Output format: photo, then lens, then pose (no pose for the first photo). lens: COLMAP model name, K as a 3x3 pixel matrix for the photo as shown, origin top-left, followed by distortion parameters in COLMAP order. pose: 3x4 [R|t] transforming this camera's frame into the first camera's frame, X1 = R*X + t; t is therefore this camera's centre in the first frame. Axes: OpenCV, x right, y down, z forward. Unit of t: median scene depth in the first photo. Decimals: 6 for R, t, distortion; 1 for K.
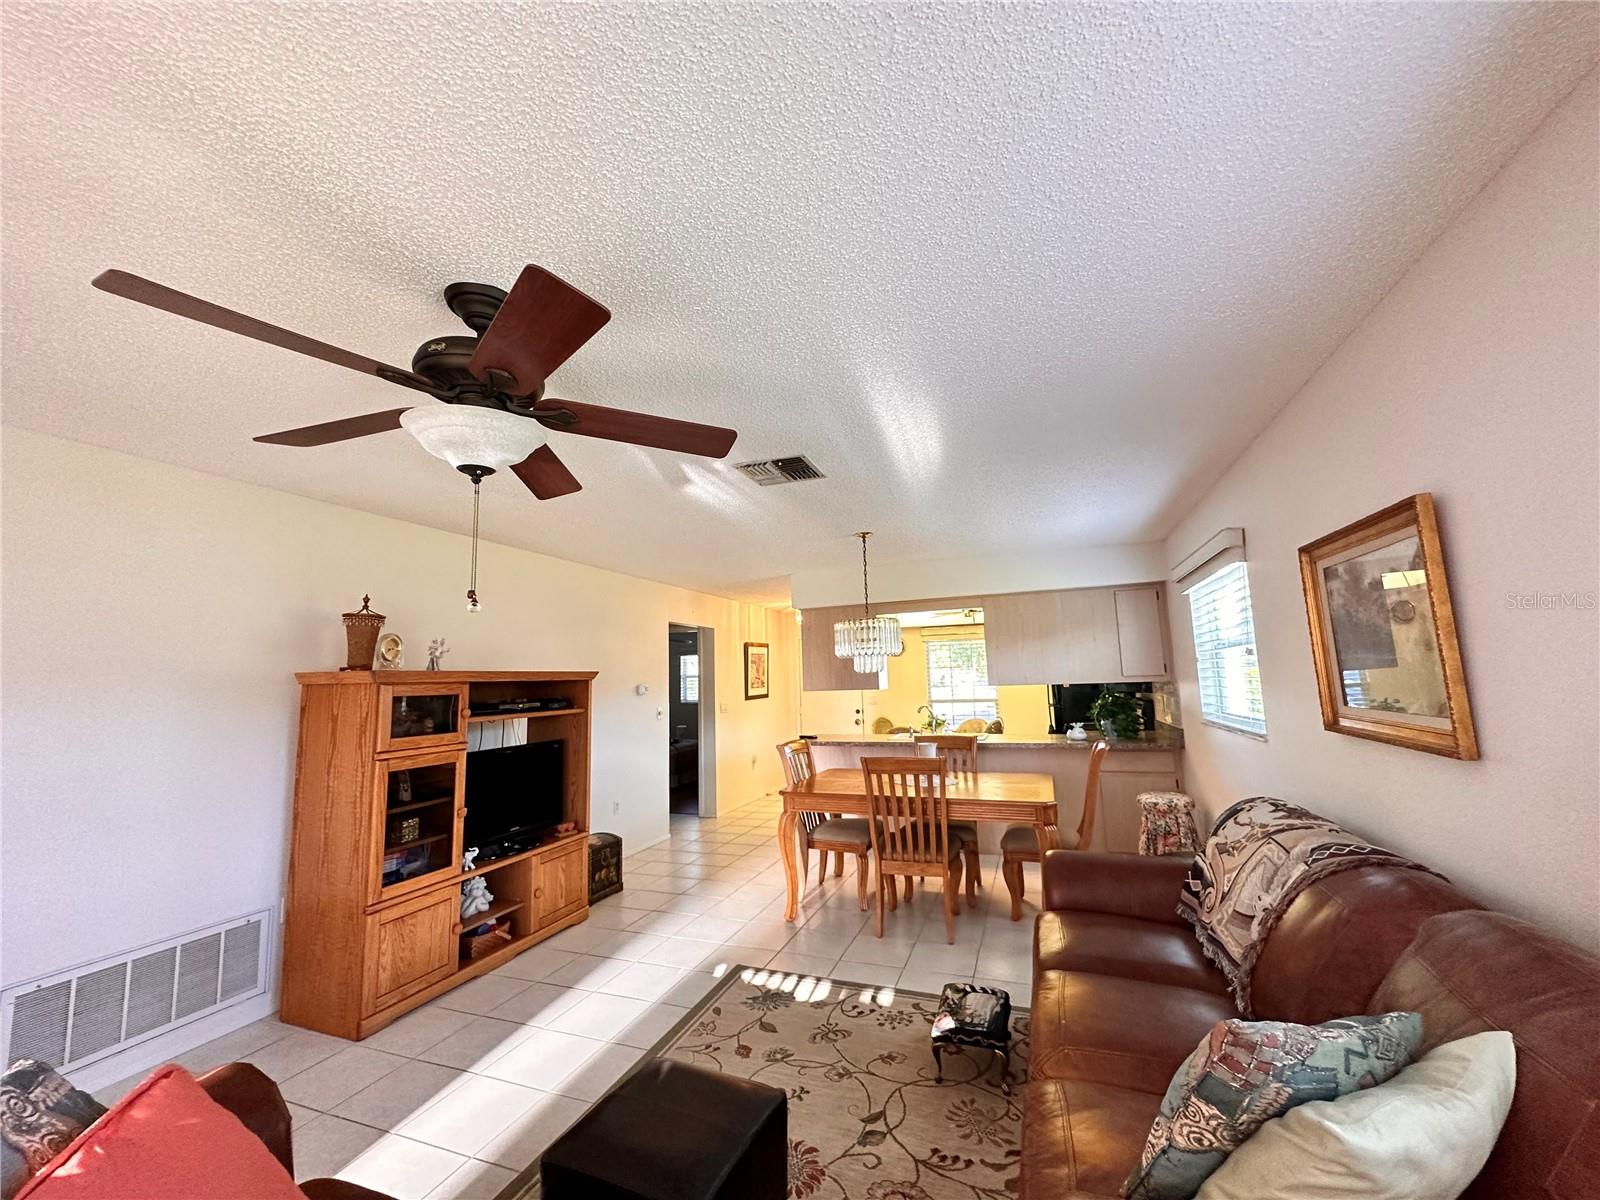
lens RADIAL K [[635.8, 0, 797.9], [0, 635.8, 600.8], [0, 0, 1]] dist [-0.000405, -0.000198]
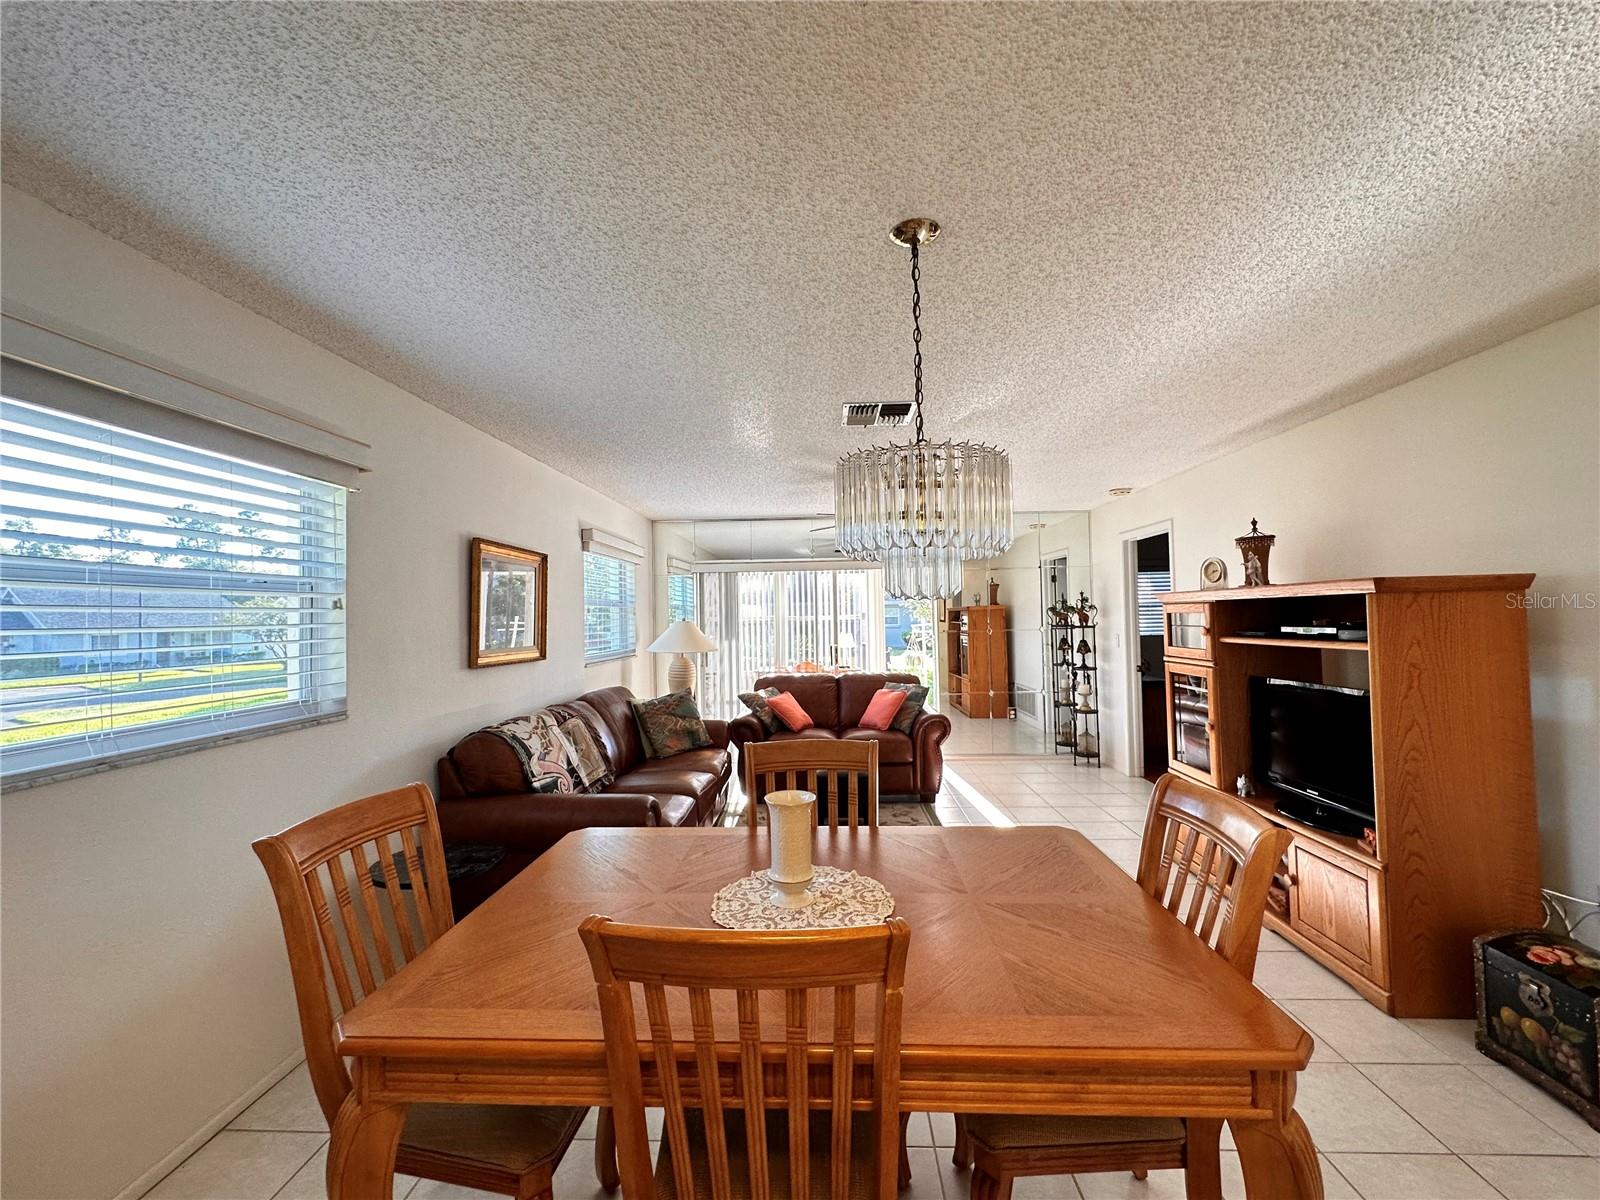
lens RADIAL K [[638.1, 0, 798.9], [0, 638.1, 601.3], [0, 0, 1]] dist [-0.001984, 0.000338]
pose [[-0.950452, 0.039598, -0.308338, 0.443547], [0.084664, 0.987334, -0.134180, 0.233784], [0.299119, -0.153637, -0.941766, 1.962595]]
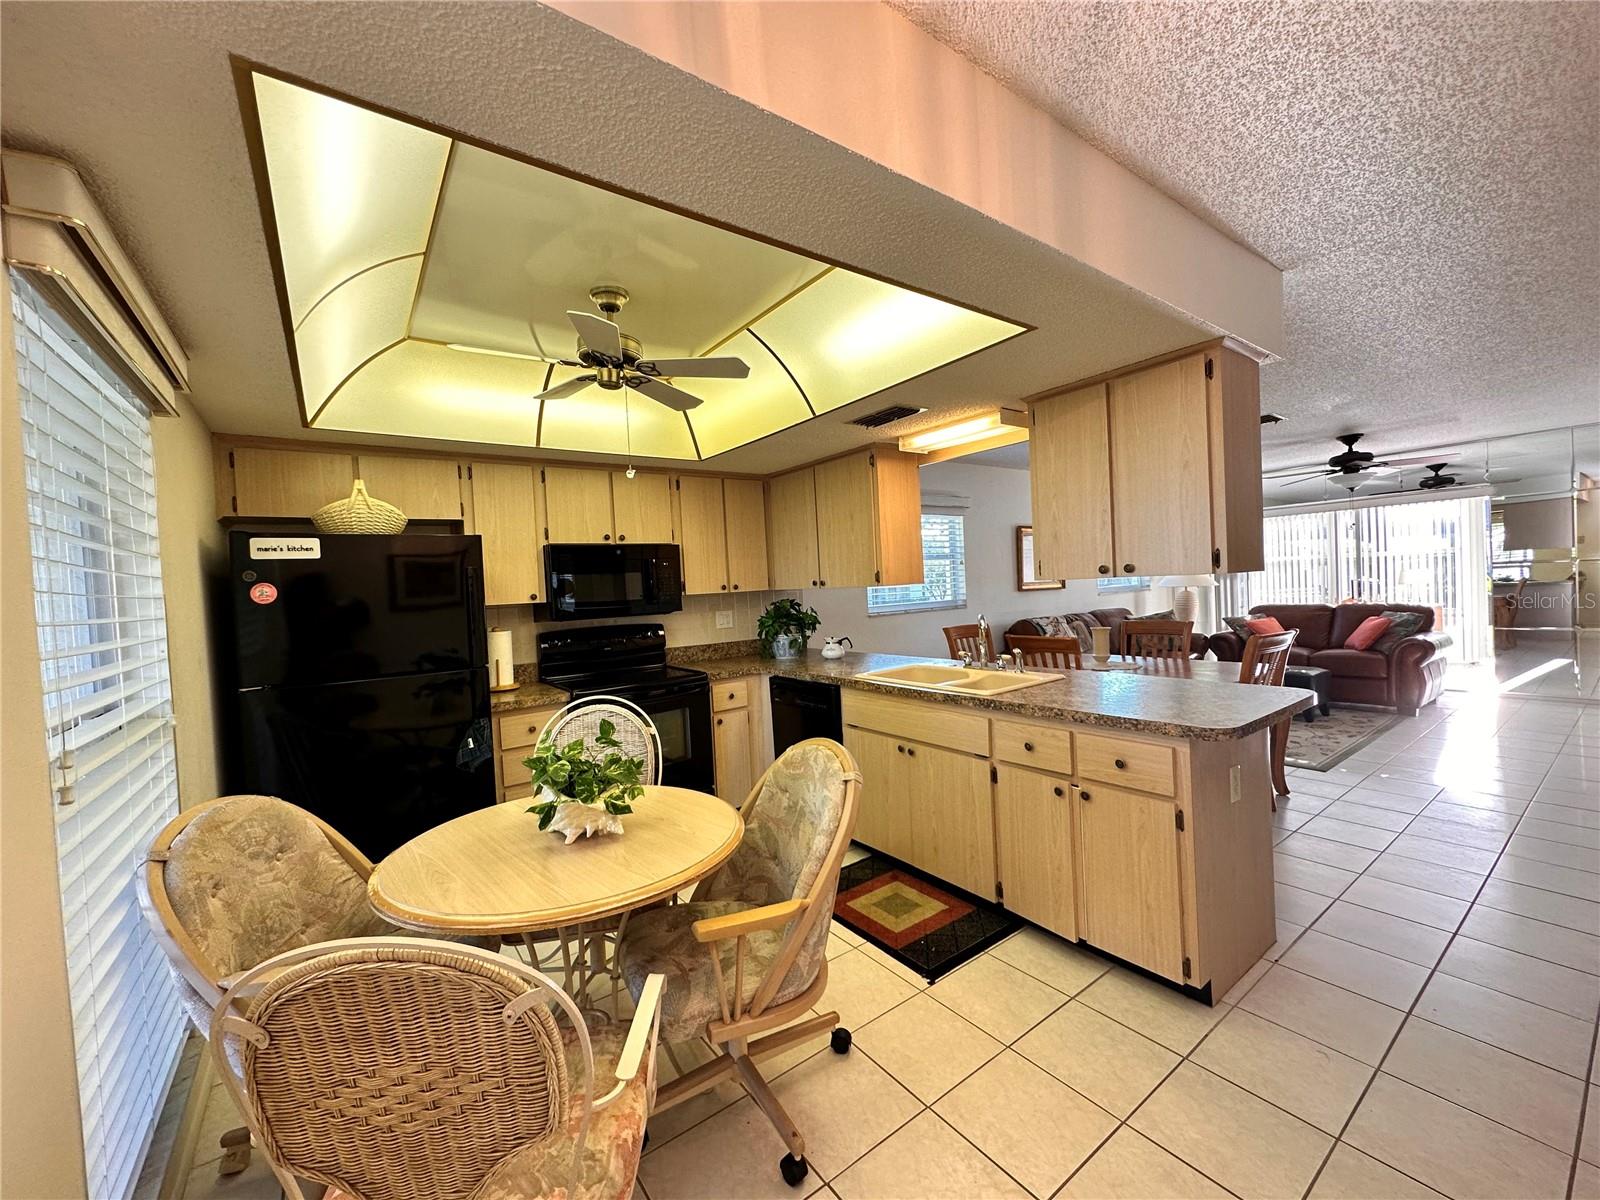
lens RADIAL K [[638.1, 0, 798.9], [0, 638.1, 601.3], [0, 0, 1]] dist [-0.001984, 0.000338]
pose [[-0.831144, 0.058985, 0.552920, 0.062107], [0.004448, 0.995031, -0.099464, 0.403979], [-0.556040, -0.080209, -0.827277, 2.996850]]
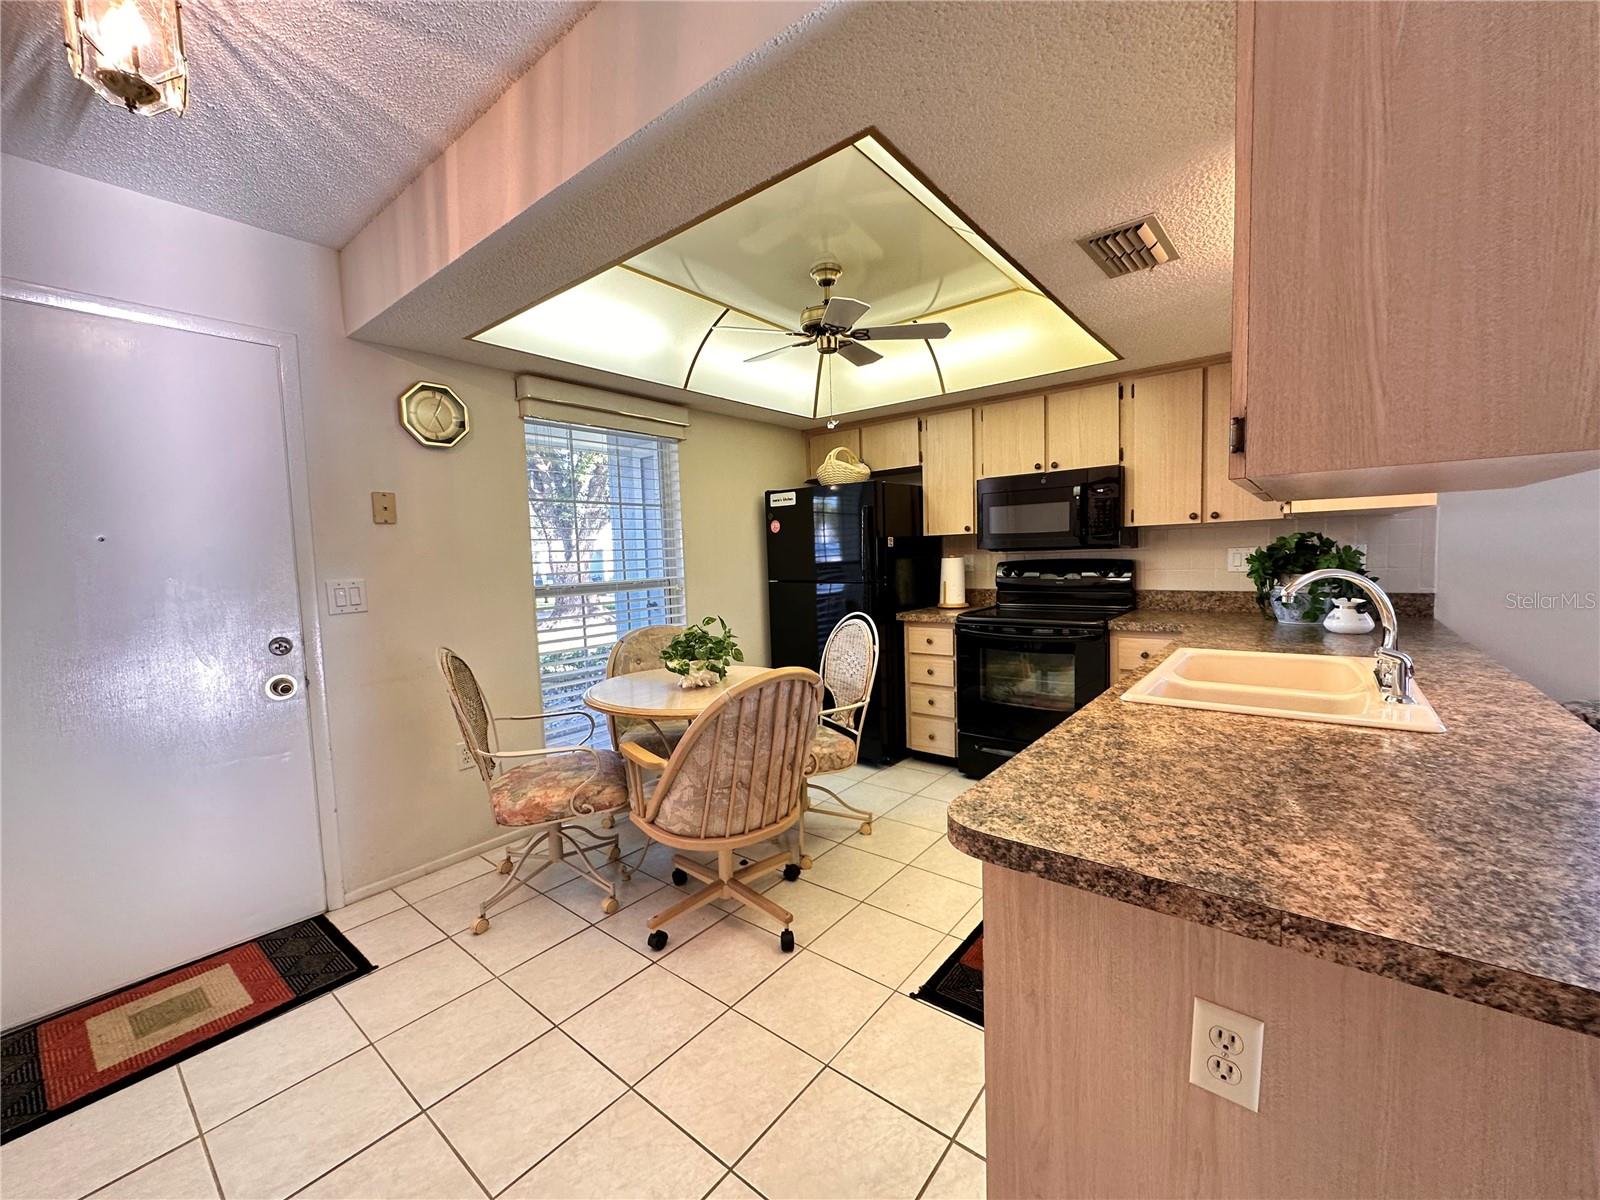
lens RADIAL K [[638.1, 0, 798.9], [0, 638.1, 601.3], [0, 0, 1]] dist [-0.001984, 0.000338]
pose [[0.315617, -0.051589, 0.947483, -0.238914], [-0.099033, 0.991277, 0.086963, 0.346767], [-0.943705, -0.121279, 0.307754, 2.214941]]
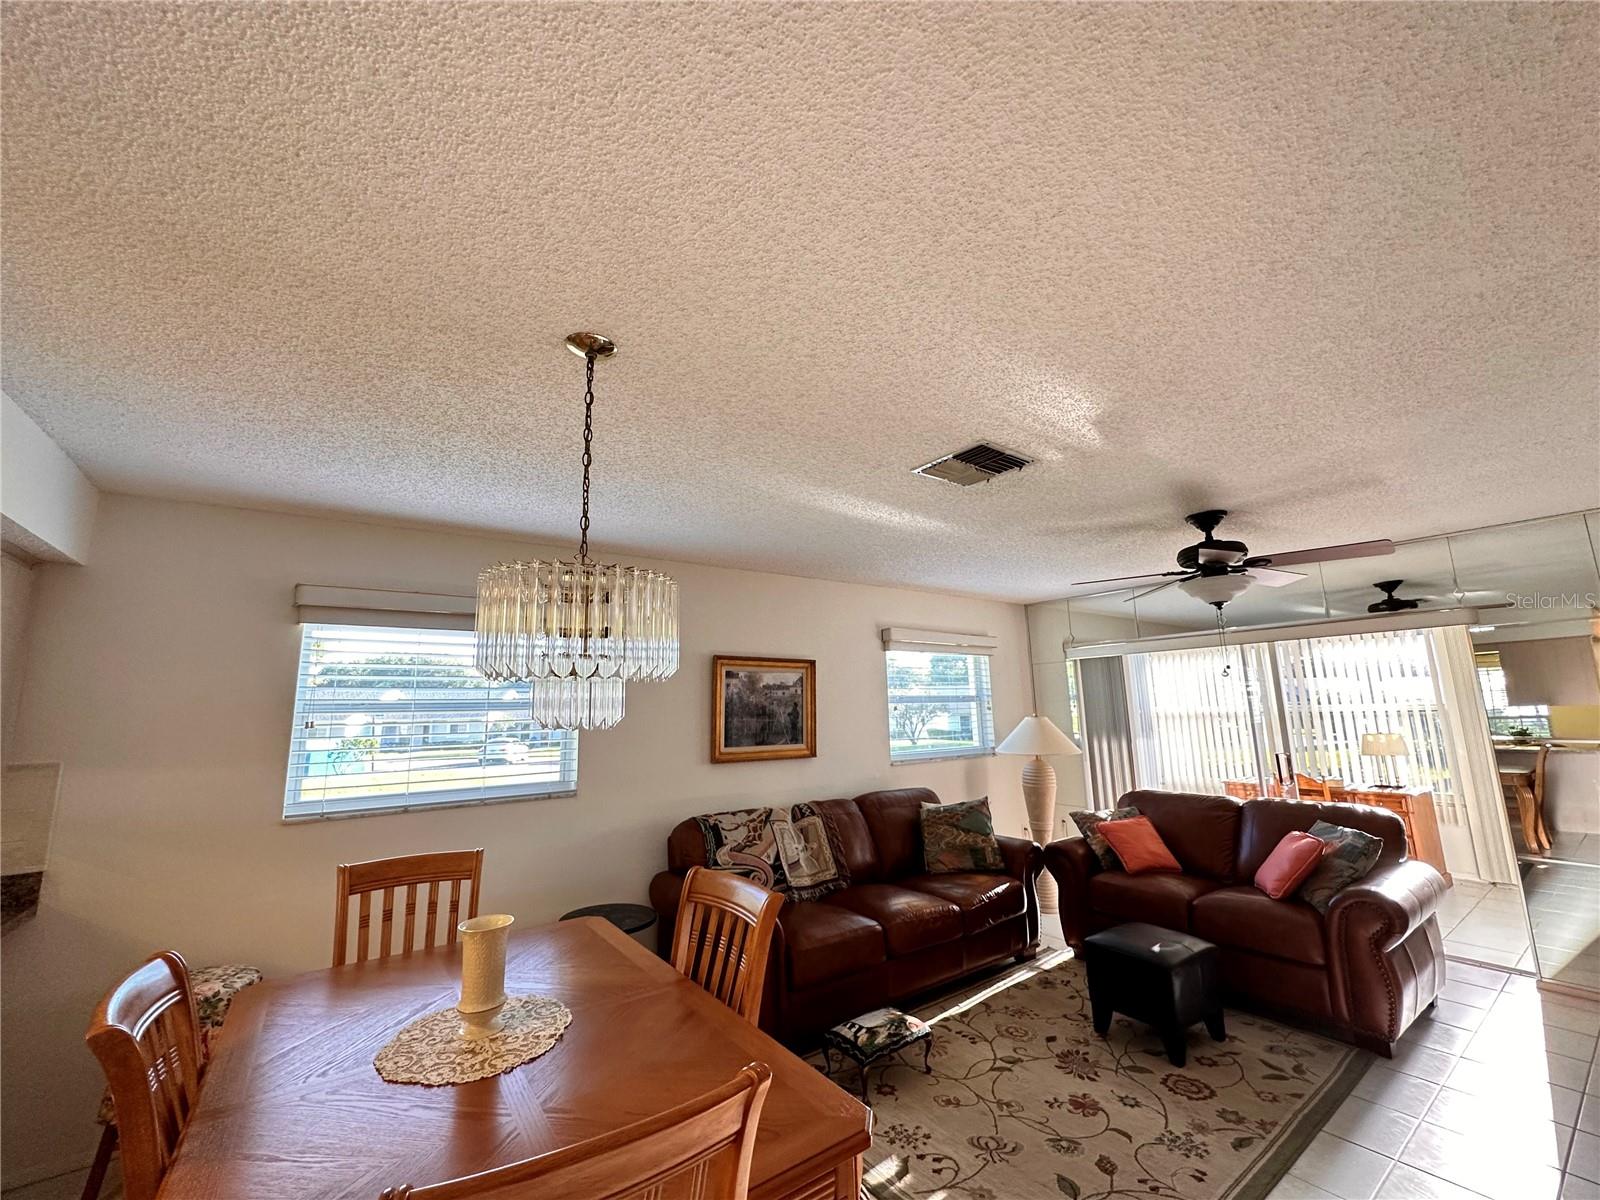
lens RADIAL K [[638.1, 0, 798.9], [0, 638.1, 601.3], [0, 0, 1]] dist [-0.001984, 0.000338]
pose [[-0.832957, 0.142354, 0.534712, -0.261816], [-0.021201, 0.957421, -0.287917, 0.209738], [-0.552931, -0.251159, -0.794473, 1.794761]]
